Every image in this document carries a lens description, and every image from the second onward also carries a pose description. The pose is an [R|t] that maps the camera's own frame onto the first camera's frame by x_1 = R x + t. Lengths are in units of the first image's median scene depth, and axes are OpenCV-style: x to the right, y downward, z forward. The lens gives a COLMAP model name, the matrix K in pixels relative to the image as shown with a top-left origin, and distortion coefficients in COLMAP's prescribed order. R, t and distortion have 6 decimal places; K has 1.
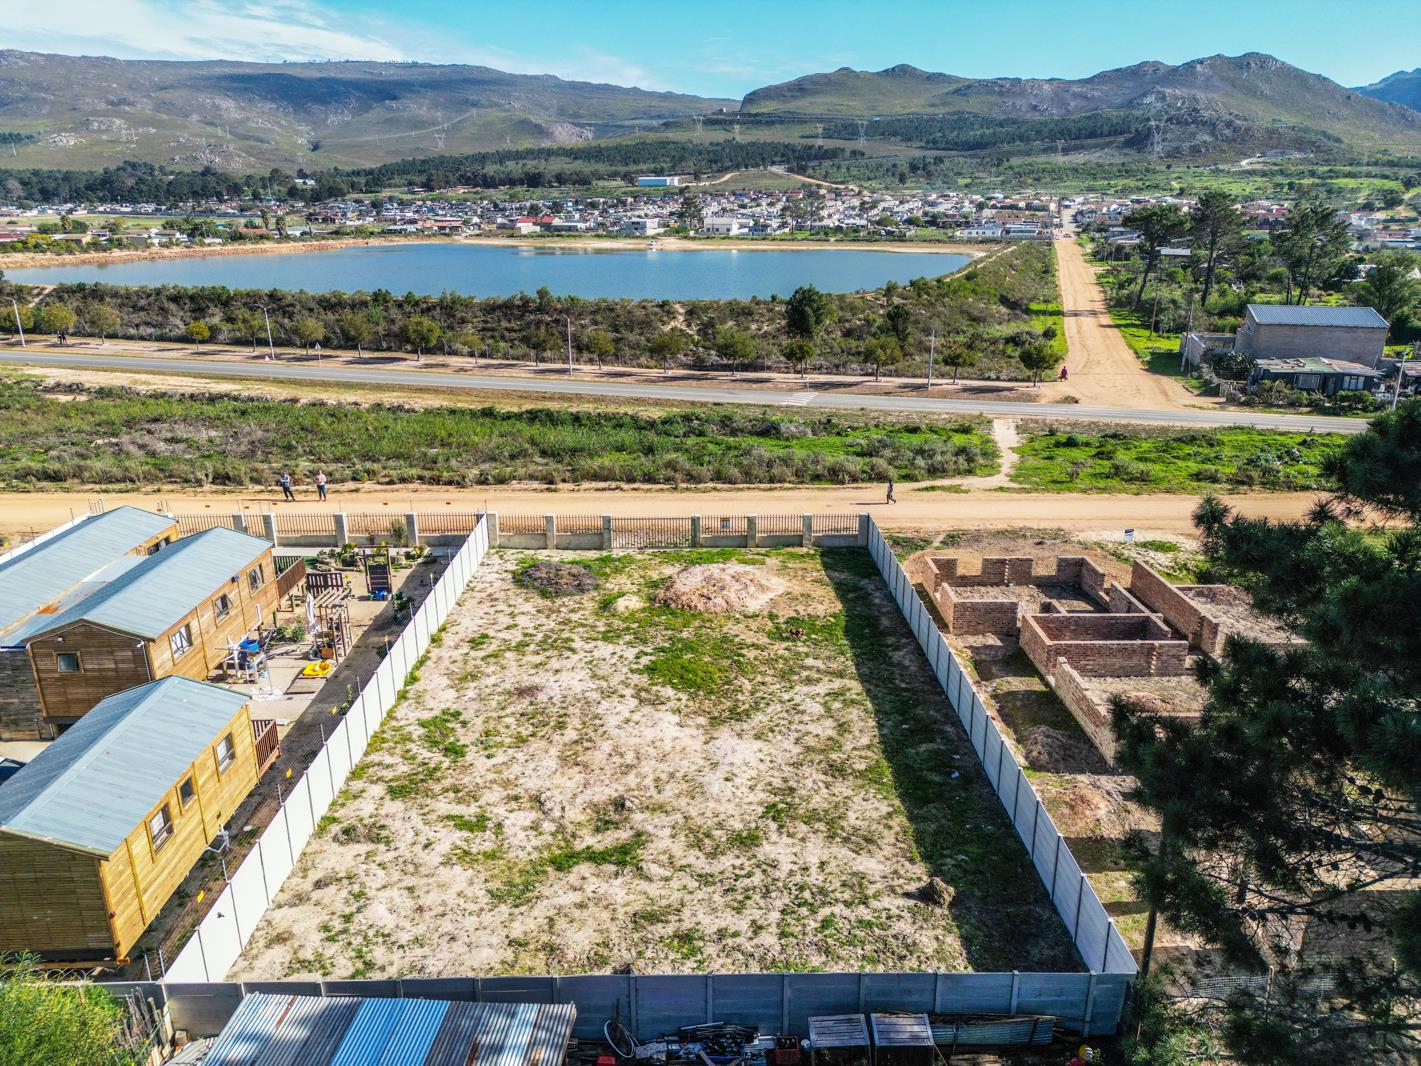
lens RADIAL K [[992.5, 0, 716.8], [0, 992.5, 531.1], [0, 0, 1]] dist [0.090576, -0.093269]
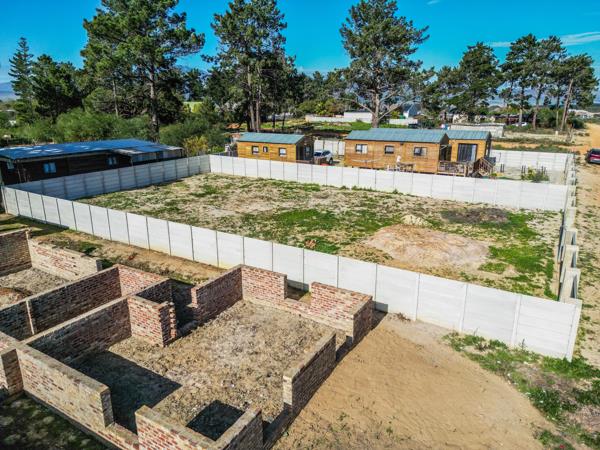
lens RADIAL K [[419.1, 0, 302.7], [0, 419.1, 224.2], [0, 0, 1]] dist [0.090576, -0.093269]
pose [[-0.534992, 0.236238, -0.811157, 0.610823], [-0.261134, 0.866861, 0.424690, -0.174865], [0.803488, 0.439026, -0.402074, 1.389520]]
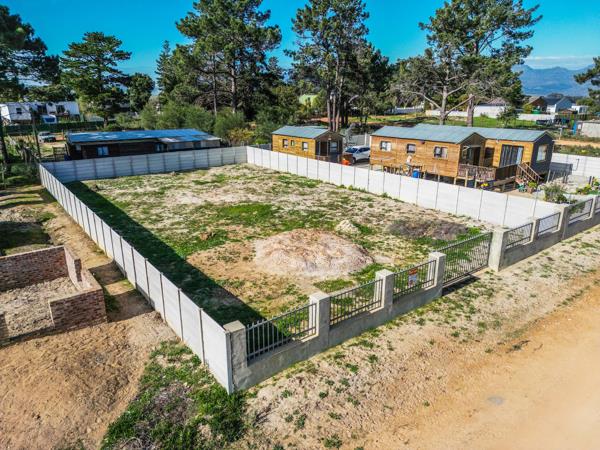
lens RADIAL K [[419.1, 0, 302.7], [0, 419.1, 224.2], [0, 0, 1]] dist [0.090576, -0.093269]
pose [[-0.806427, 0.173652, -0.565261, 0.336591], [-0.183007, 0.835688, 0.517816, -0.258887], [0.562302, 0.521028, -0.642142, 1.644064]]
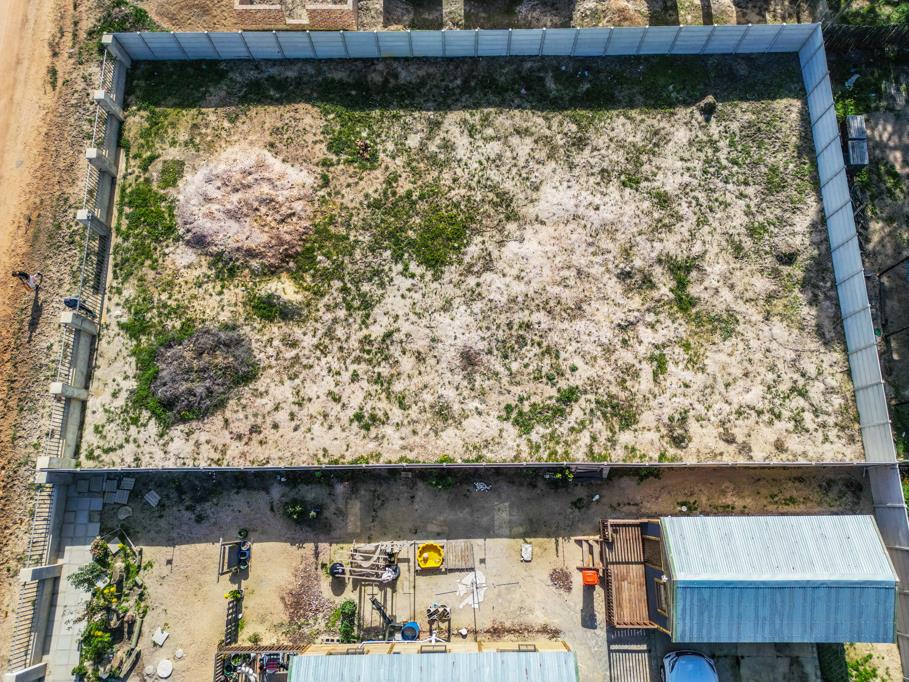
lens RADIAL K [[634.9, 0, 458.5], [0, 634.9, 339.8], [0, 0, 1]] dist [0.090576, -0.093269]
pose [[0.015232, -0.970154, 0.242010, -0.358765], [0.314131, 0.234427, 0.919982, -0.563319], [-0.949258, 0.062009, 0.308326, 0.789971]]
